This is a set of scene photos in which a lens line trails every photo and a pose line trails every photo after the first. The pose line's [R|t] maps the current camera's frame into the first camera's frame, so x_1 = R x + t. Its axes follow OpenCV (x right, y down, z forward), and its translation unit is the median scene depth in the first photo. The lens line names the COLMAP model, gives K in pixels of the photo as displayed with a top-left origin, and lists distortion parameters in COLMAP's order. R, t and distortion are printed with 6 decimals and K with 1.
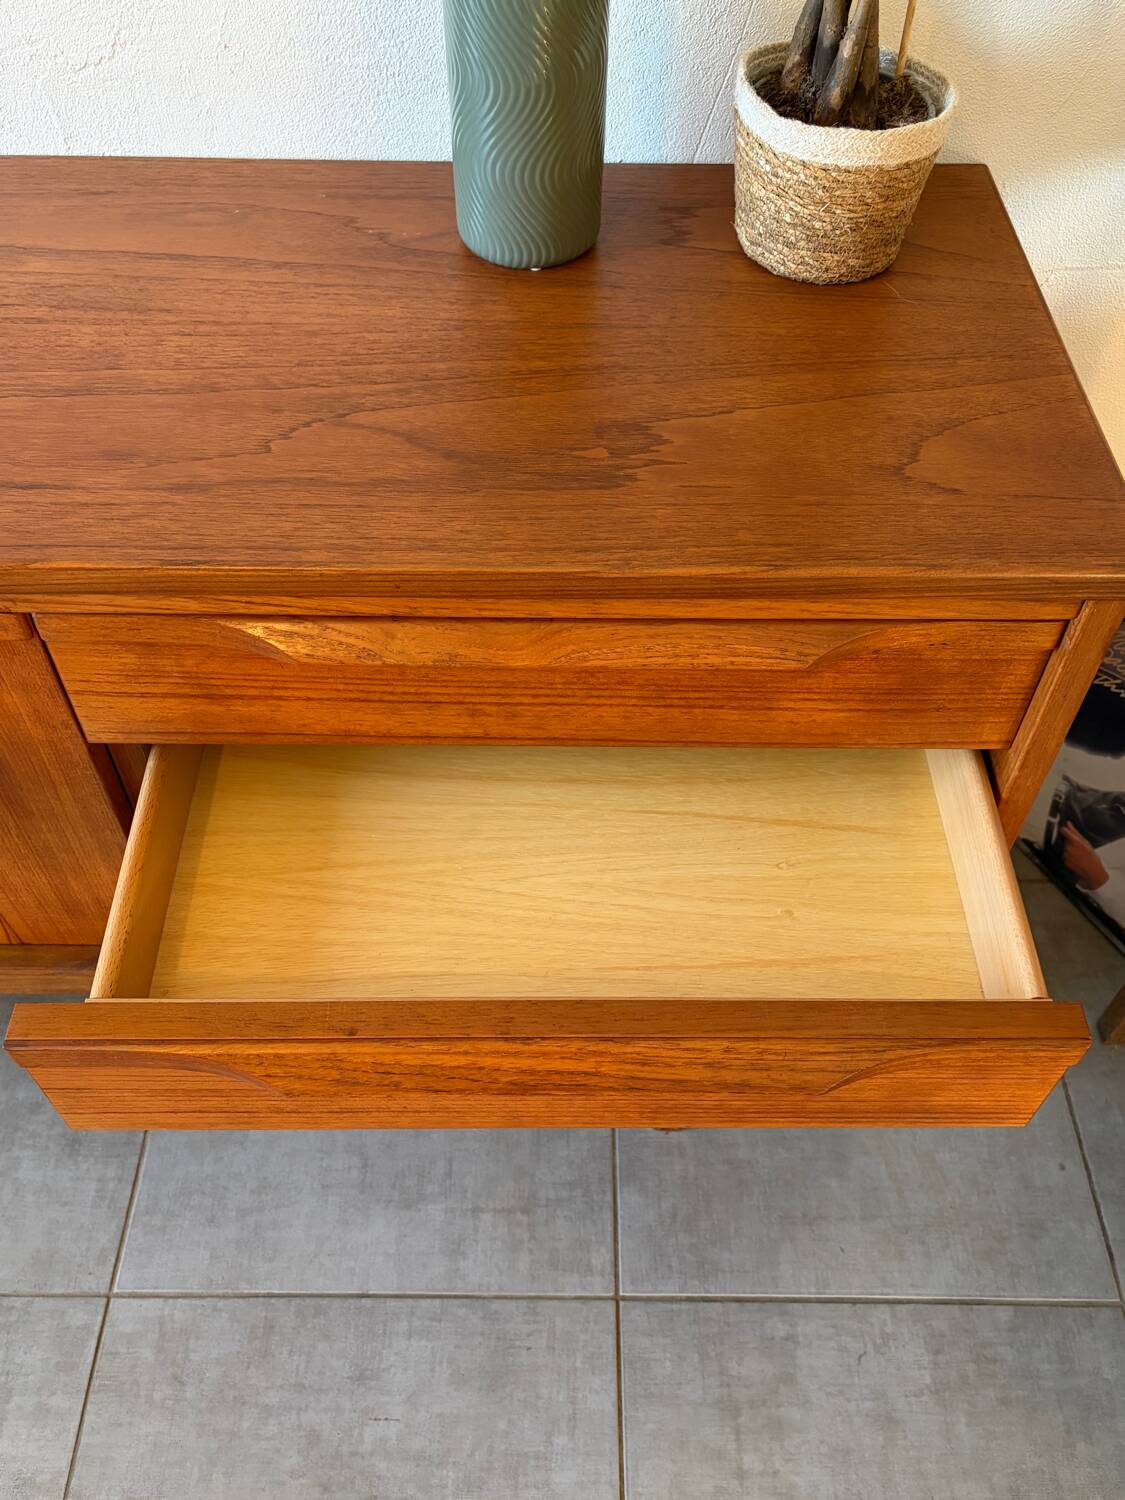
lens RADIAL K [[1264.2, 0, 562.6], [0, 1264.2, 759.7], [0, 0, 1]] dist [0.043549, -0.044103]
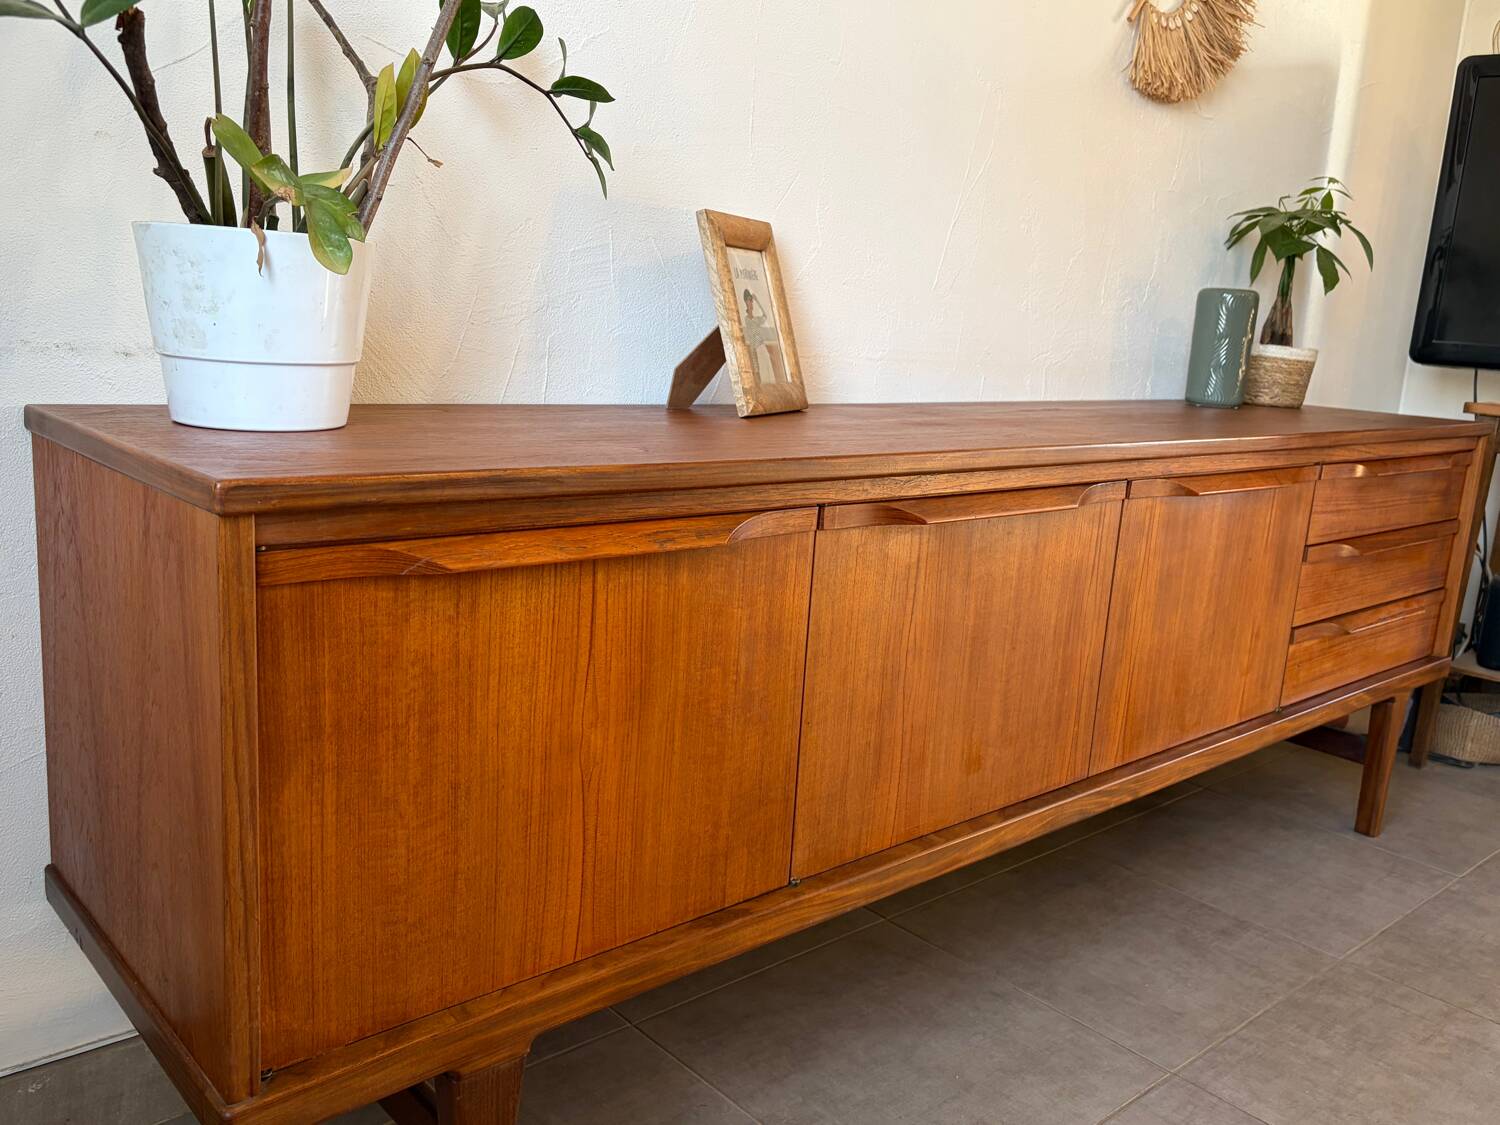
lens RADIAL K [[1239.1, 0, 754.7], [0, 1239.1, 565.1], [0, 0, 1]] dist [0.035106, -0.025345]
pose [[0.742141, -0.100304, 0.662696, -2.698803], [0.480171, 0.769388, -0.421282, 0.499938], [-0.467614, 0.630858, 0.619158, 0.103748]]
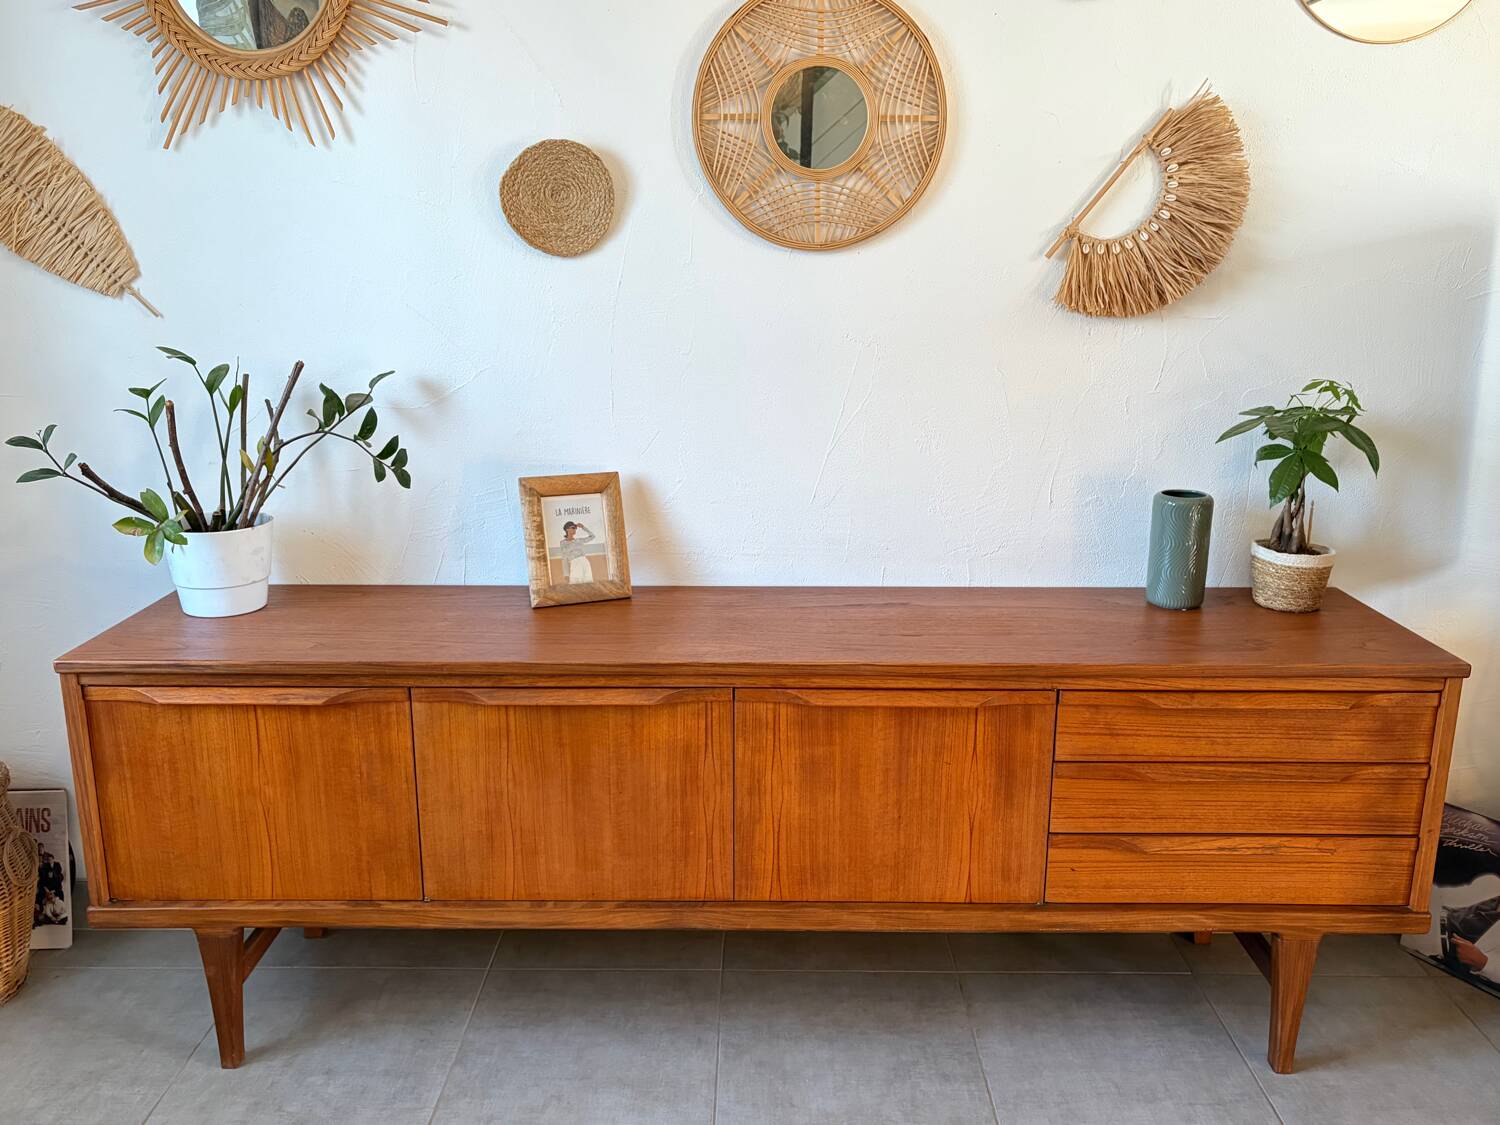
lens RADIAL K [[1239.1, 0, 755.3], [0, 1239.1, 567.3], [0, 0, 1]] dist [0.035106, -0.025345]
pose [[0.999978, -0.006241, -0.002315, -0.987666], [0.003664, 0.806370, -0.591400, 1.161388], [0.005558, 0.591378, 0.806375, -1.233892]]
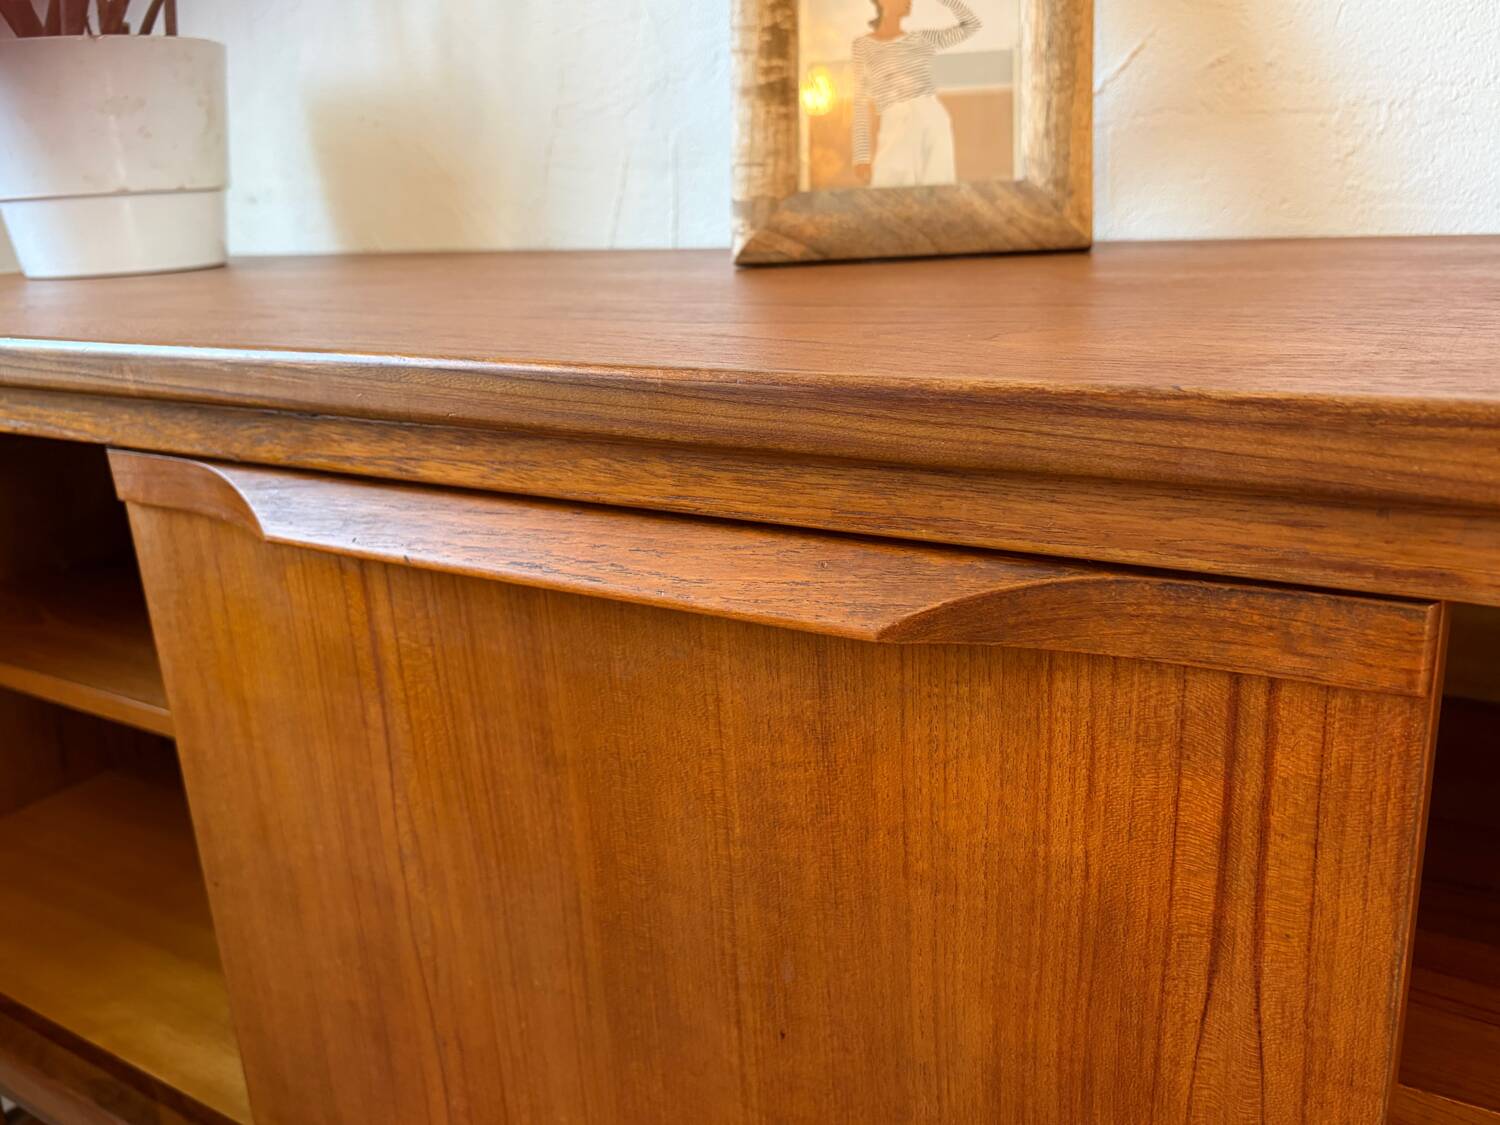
lens RADIAL K [[1264.2, 0, 764.0], [0, 1264.2, 561.0], [0, 0, 1]] dist [0.043549, -0.044103]
pose [[0.846773, 0.105378, -0.521412, -1.015462], [-0.368428, 0.823211, -0.431954, 0.097937], [0.383714, 0.557870, 0.735897, 0.574112]]
